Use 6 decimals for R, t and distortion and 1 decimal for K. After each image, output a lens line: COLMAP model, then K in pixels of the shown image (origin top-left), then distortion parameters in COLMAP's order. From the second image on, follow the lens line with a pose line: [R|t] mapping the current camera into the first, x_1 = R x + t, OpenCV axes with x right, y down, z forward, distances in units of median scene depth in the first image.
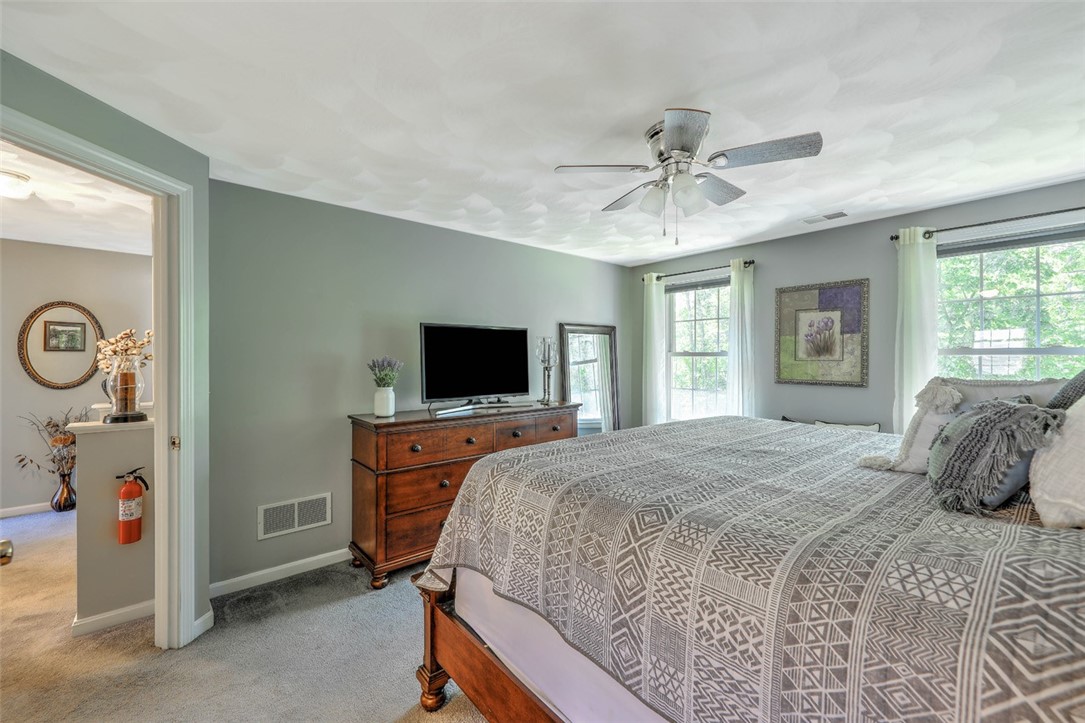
lens RADIAL K [[439.4, 0, 546.0], [0, 439.4, 359.2], [0, 0, 1]] dist [0.000179, 0.000333]
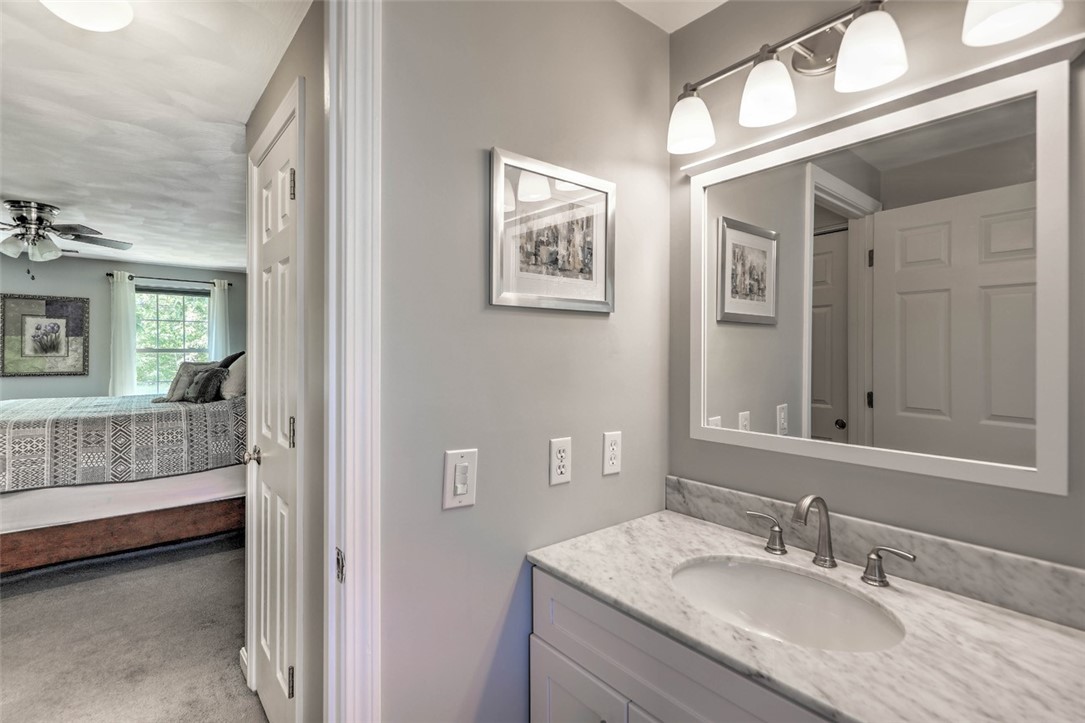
lens RADIAL K [[516.4, 0, 541.7], [0, 516.4, 354.8], [0, 0, 1]] dist [0.003557, -0.000315]
pose [[0.023814, -0.003983, 0.999708, -0.875267], [0.007502, 0.999965, 0.003806, 0.002909], [-0.999688, 0.007409, 0.023843, -0.483405]]
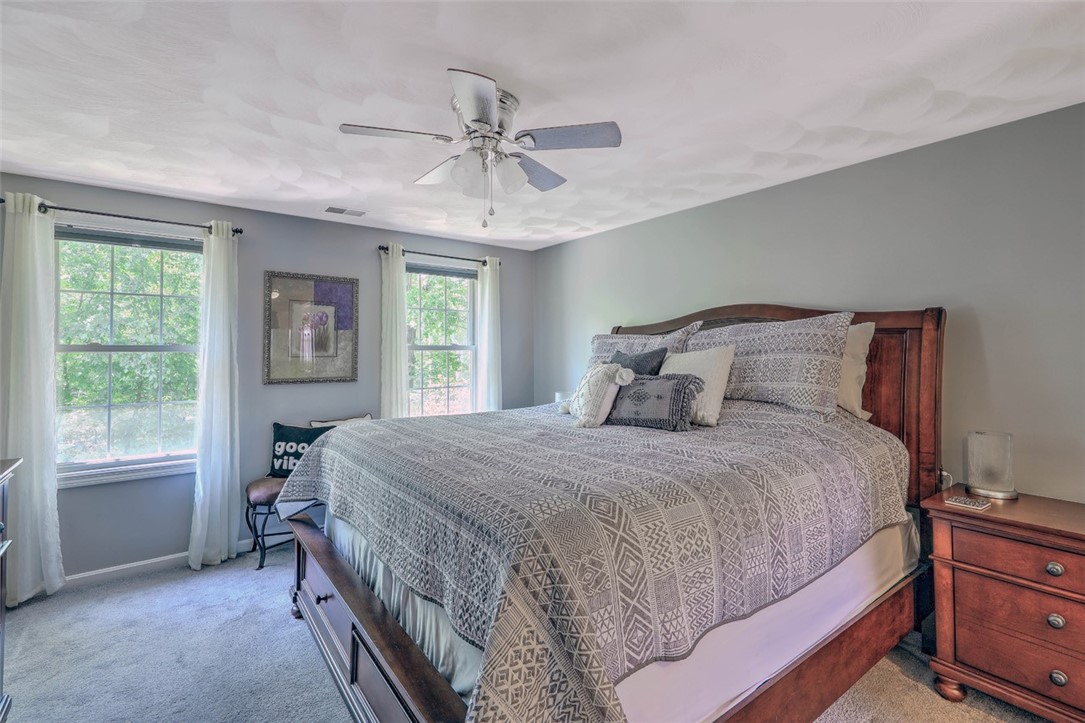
lens RADIAL K [[487.3, 0, 538.3], [0, 487.3, 355.8], [0, 0, 1]] dist [0.009346, -0.000790]
pose [[0.081373, -0.005968, 0.996666, -0.398267], [0.008283, 0.999952, 0.005312, -0.000452], [-0.996649, 0.007823, 0.081419, 0.459840]]
